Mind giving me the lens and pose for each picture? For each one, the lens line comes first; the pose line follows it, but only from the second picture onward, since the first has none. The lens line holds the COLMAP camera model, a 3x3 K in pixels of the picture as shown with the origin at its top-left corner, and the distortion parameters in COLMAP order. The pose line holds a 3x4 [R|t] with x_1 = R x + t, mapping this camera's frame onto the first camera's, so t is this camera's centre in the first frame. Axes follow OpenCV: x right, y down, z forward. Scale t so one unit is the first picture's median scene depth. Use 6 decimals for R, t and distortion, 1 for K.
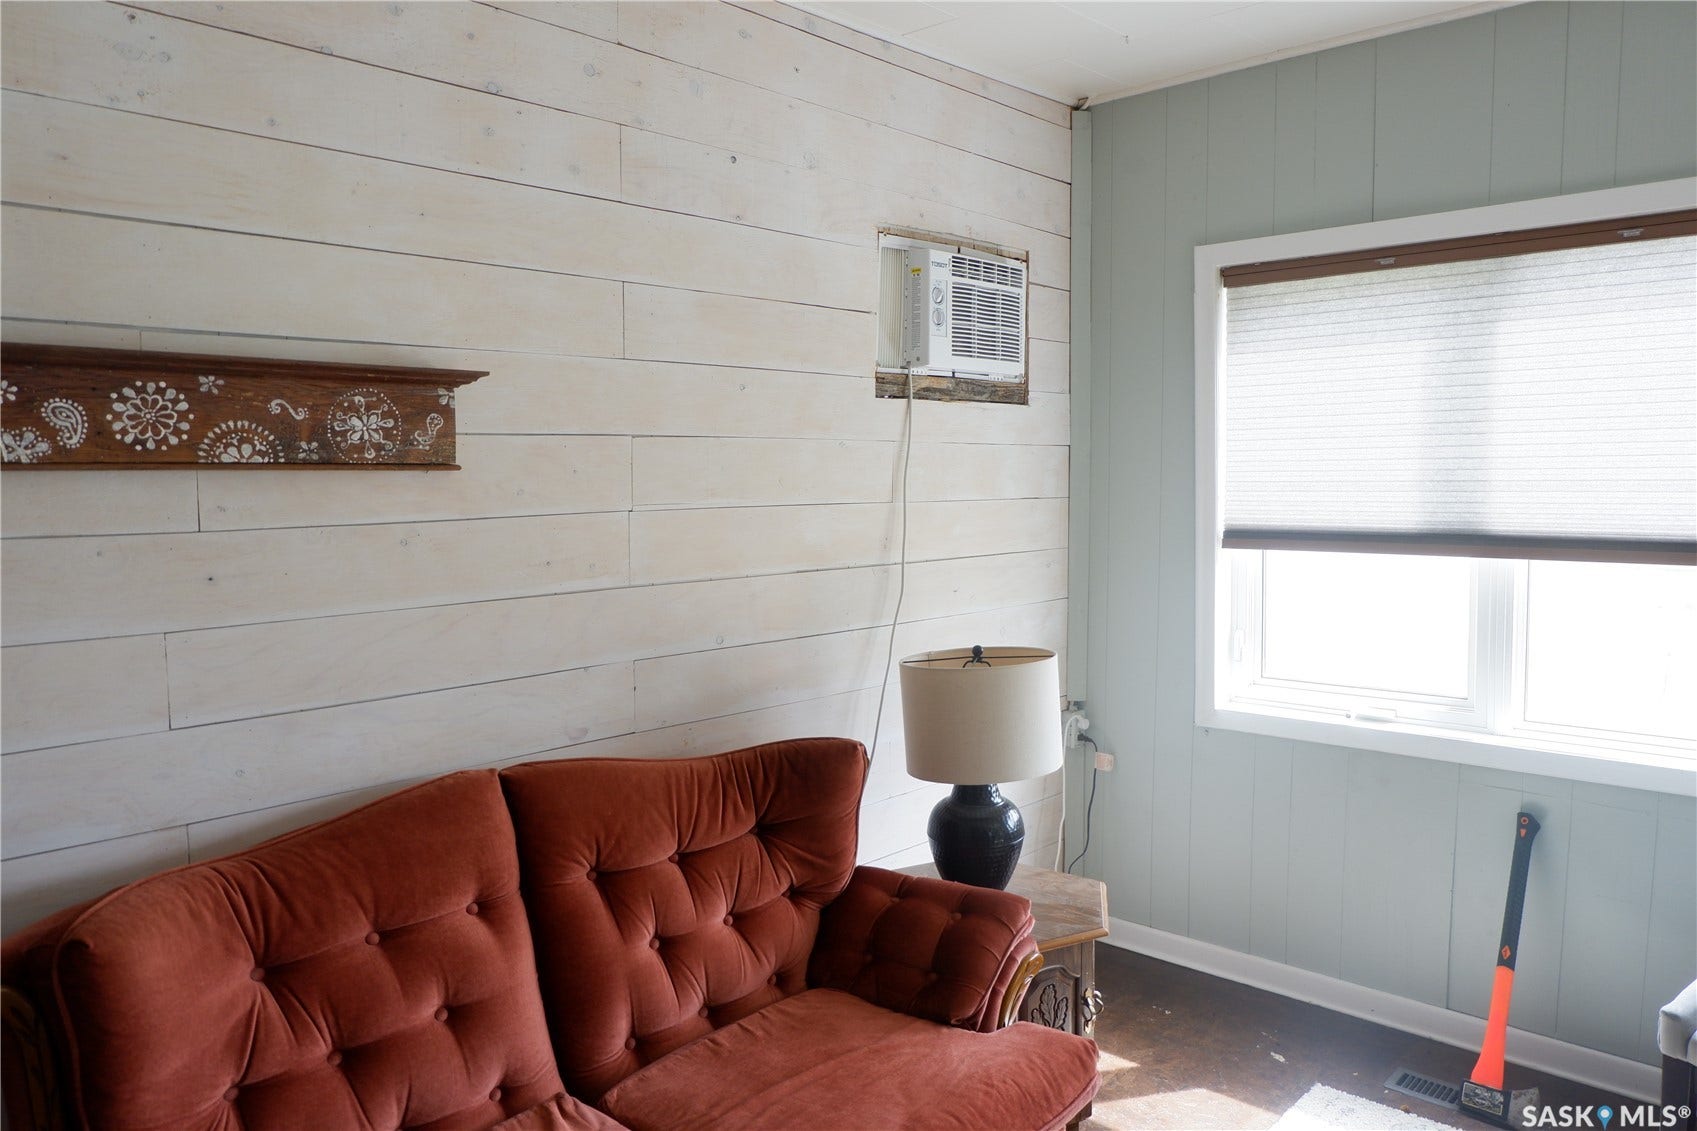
lens RADIAL K [[1211.7, 0, 848.5], [0, 1211.7, 565.5], [0, 0, 1]] dist [-0.028415, 0.022275]
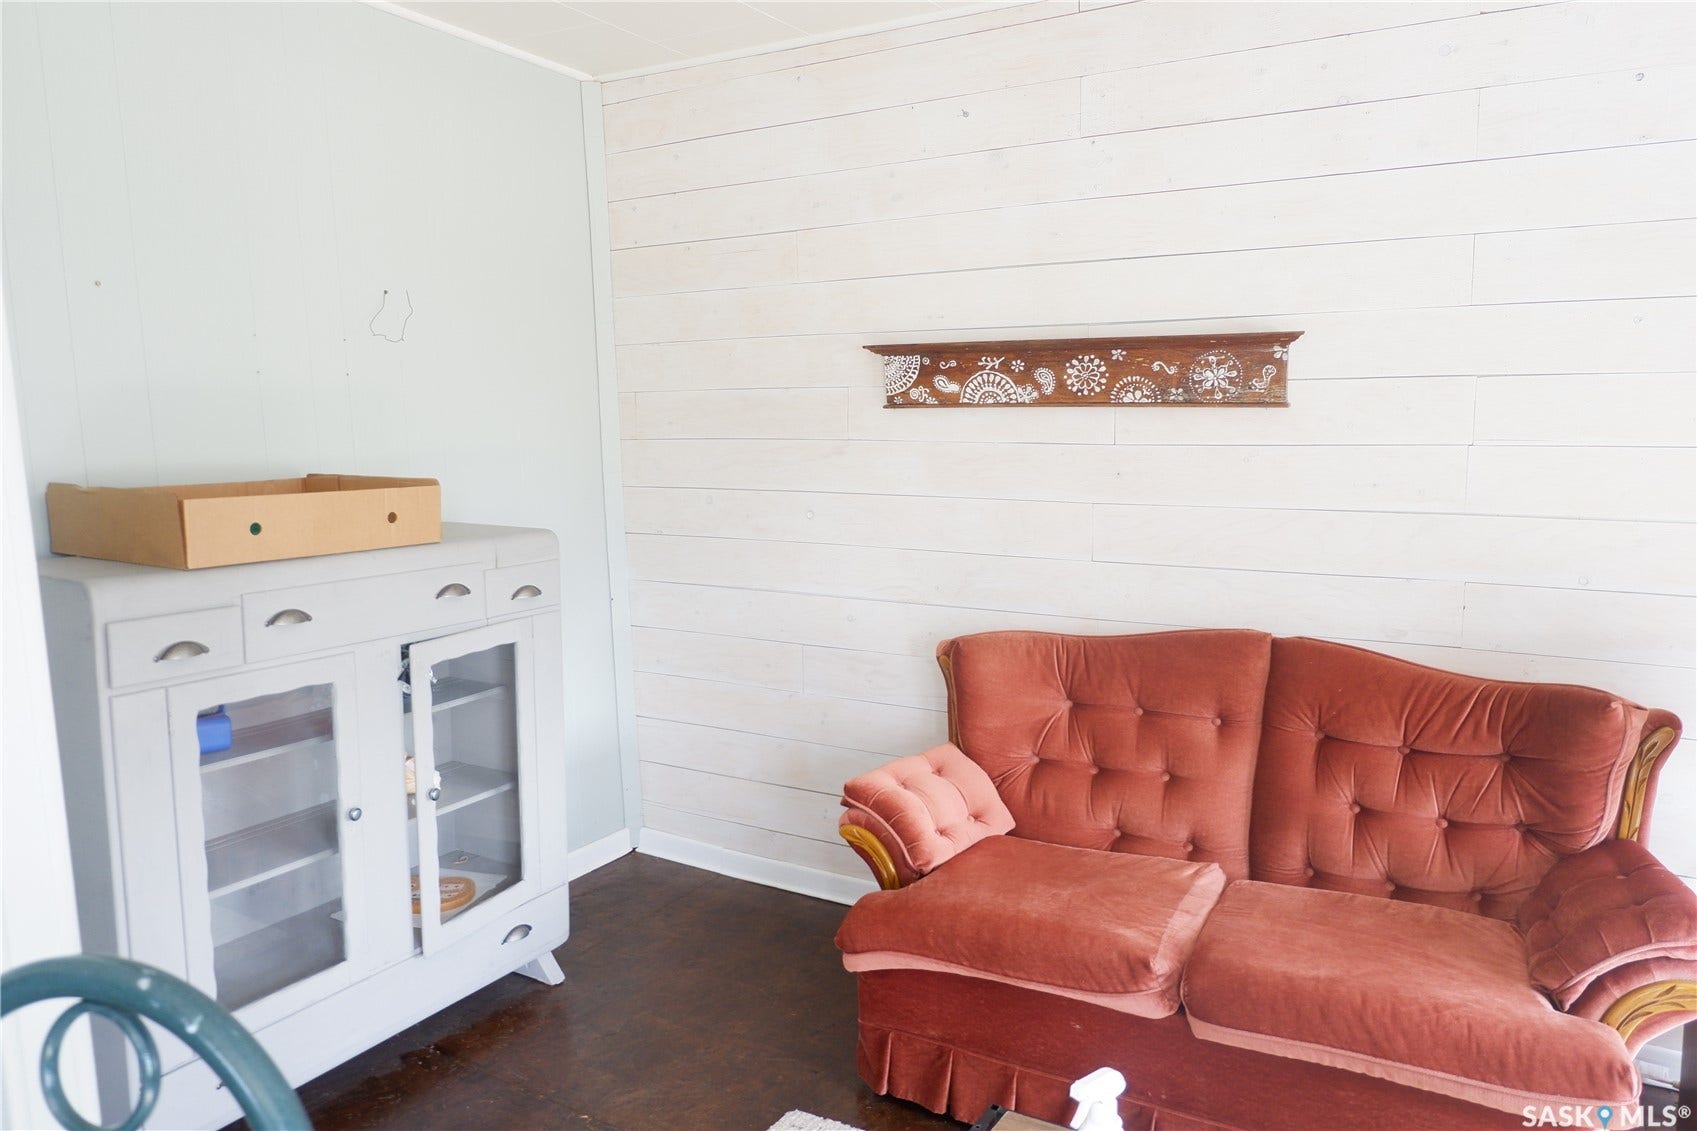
lens RADIAL K [[1211.7, 0, 848.5], [0, 1211.7, 565.5], [0, 0, 1]] dist [-0.028415, 0.022275]
pose [[0.218693, 0.129236, -0.967198, 0.962469], [-0.072746, 0.990592, 0.115913, -0.028129], [0.973078, 0.045010, 0.226037, 0.265166]]
